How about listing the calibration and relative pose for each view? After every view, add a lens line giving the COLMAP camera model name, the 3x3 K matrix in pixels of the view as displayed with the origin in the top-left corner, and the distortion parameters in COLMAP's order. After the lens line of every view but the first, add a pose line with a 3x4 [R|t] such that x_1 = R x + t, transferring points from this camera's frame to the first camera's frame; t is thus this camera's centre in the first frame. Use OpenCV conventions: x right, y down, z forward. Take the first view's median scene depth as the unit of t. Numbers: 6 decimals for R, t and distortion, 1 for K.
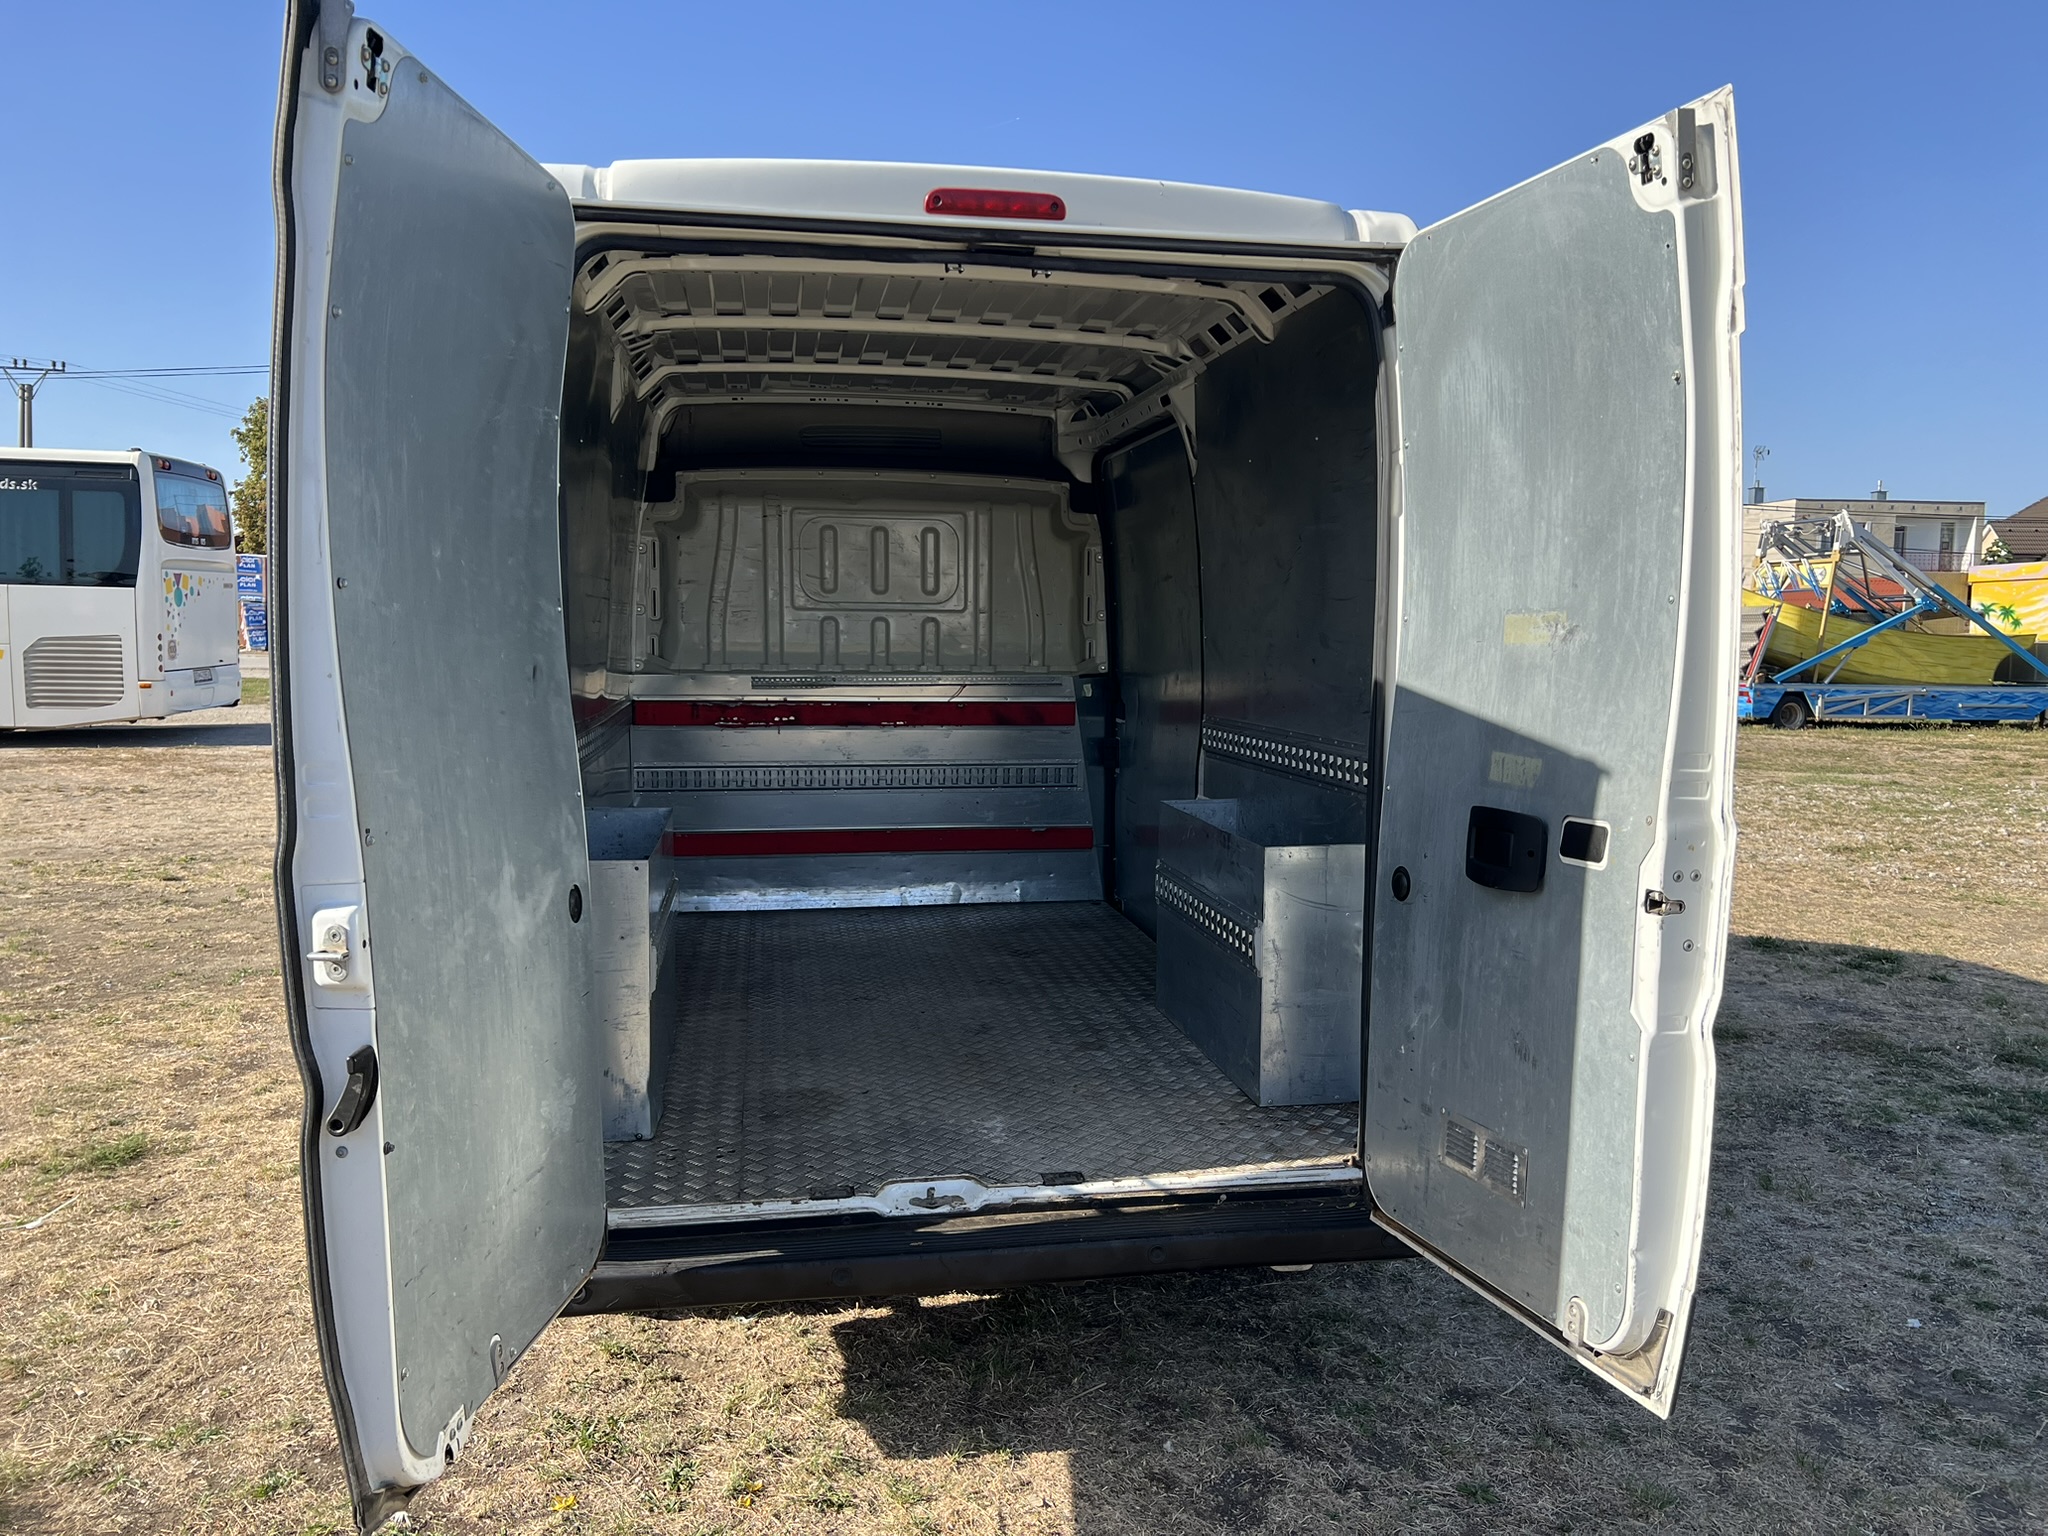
lens RADIAL K [[1541.8, 0, 1026.8], [0, 1541.8, 773.7], [0, 0, 1]] dist [0.007216, -0.000177]
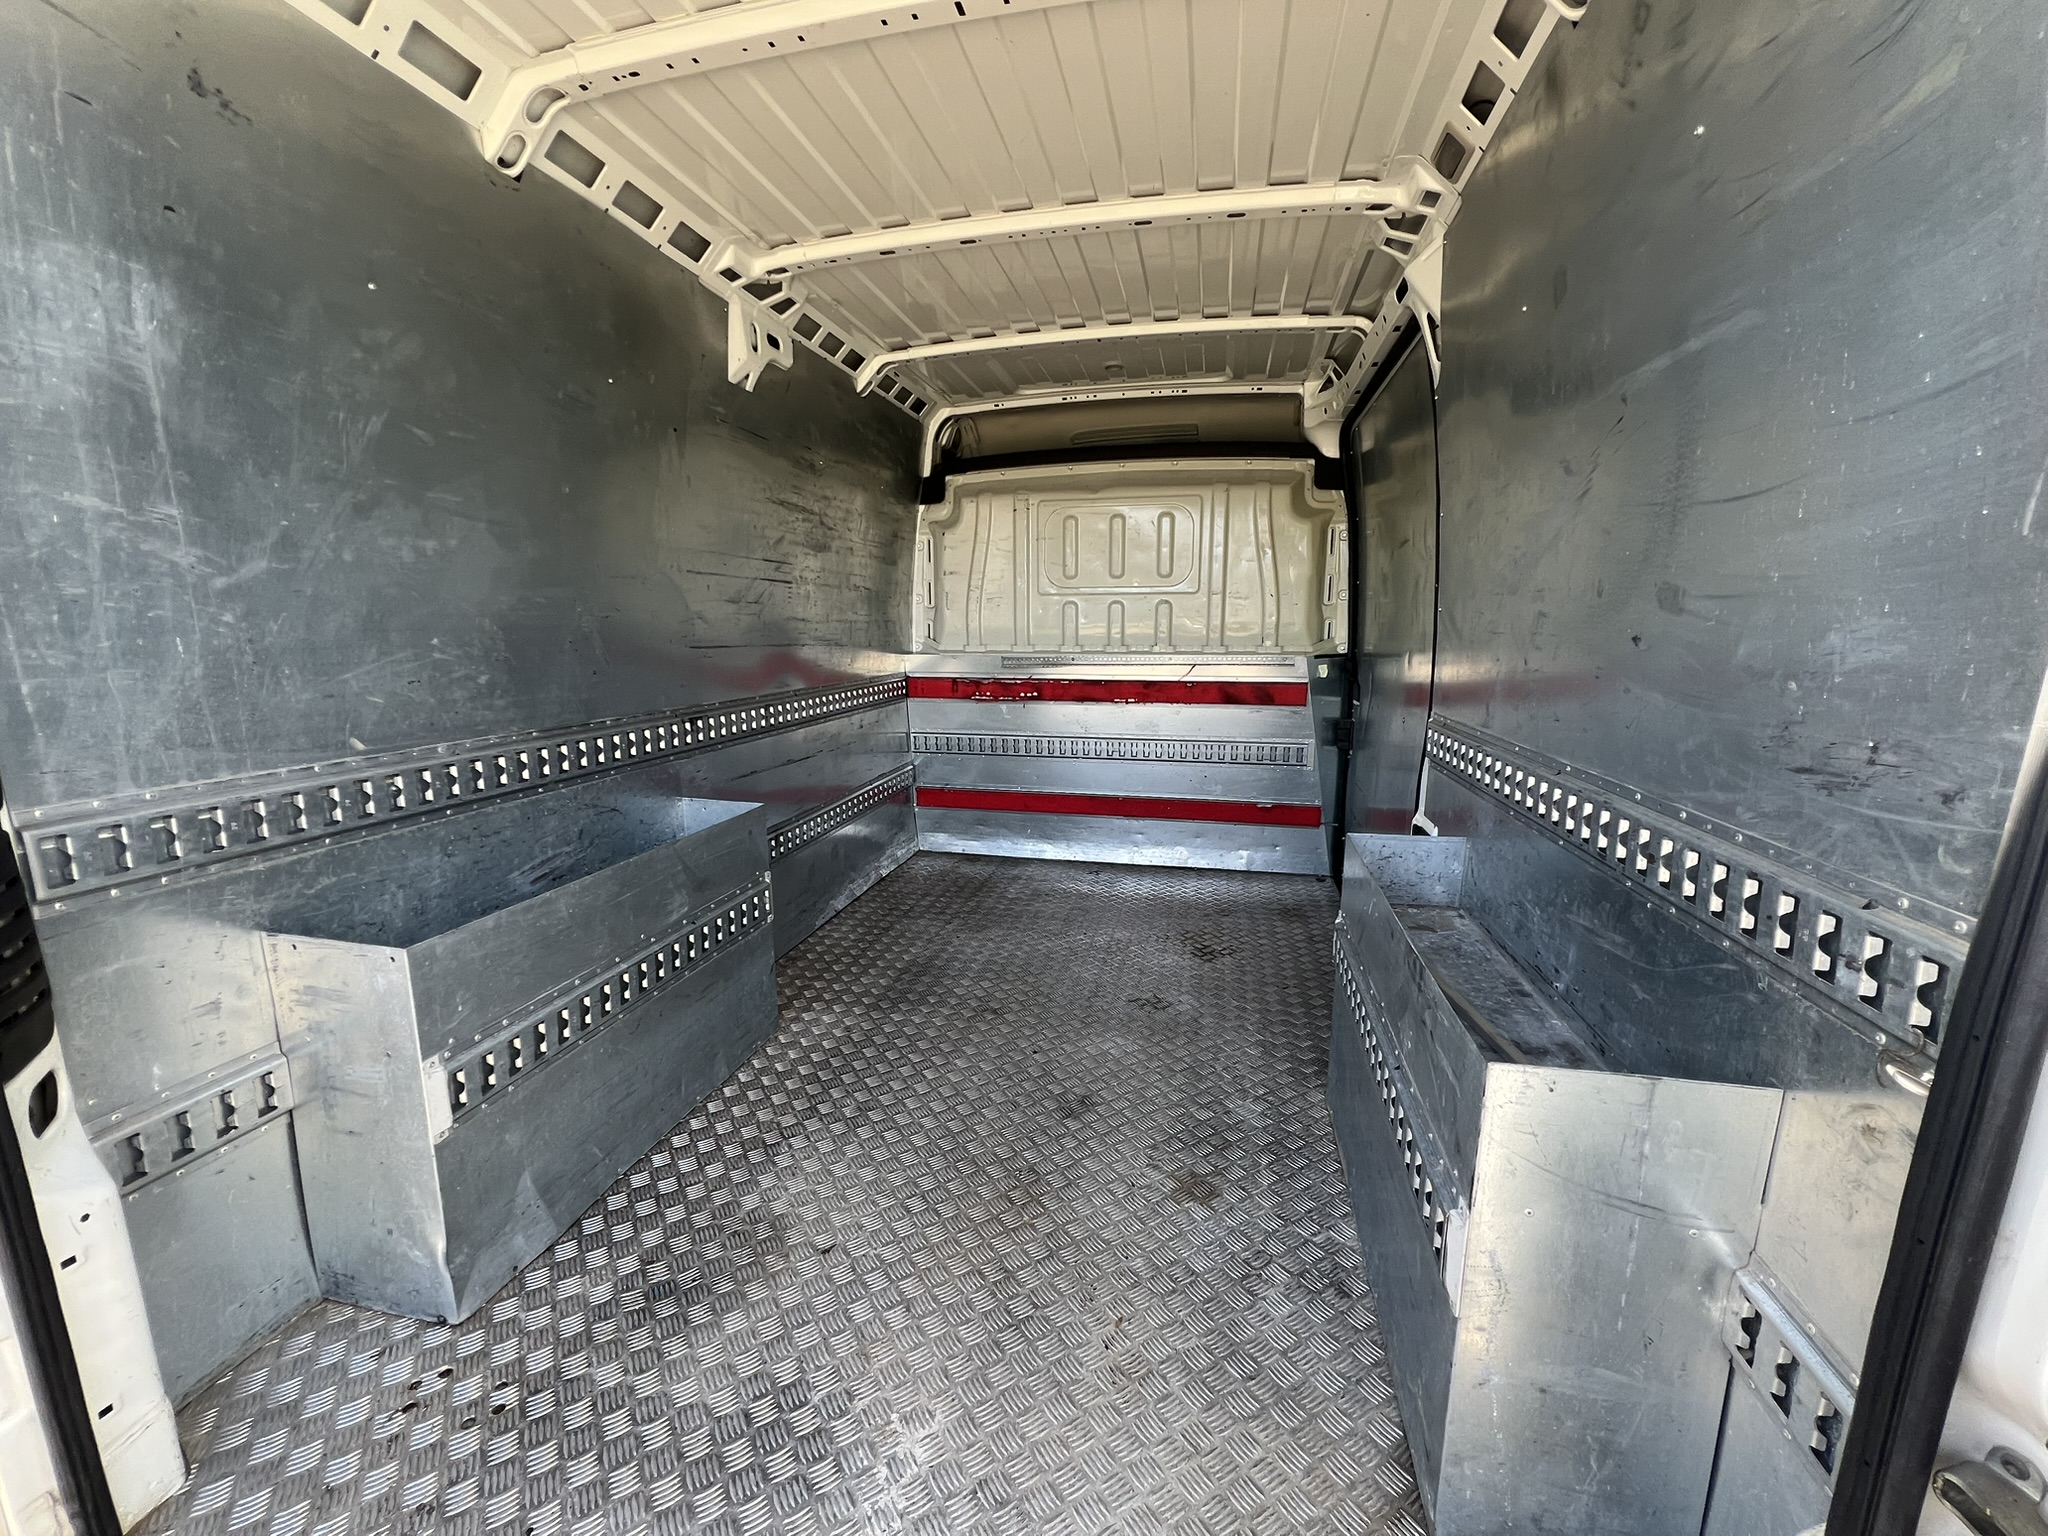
lens RADIAL K [[816.0, 0, 1013.6], [0, 816.0, 773.7], [0, 0, 1]] dist [-0.009376, 0.000183]
pose [[0.916674, 0.060566, -0.395020, 0.070619], [-0.025663, 0.995330, 0.093055, -0.032905], [0.398811, -0.075164, 0.913947, 0.445621]]
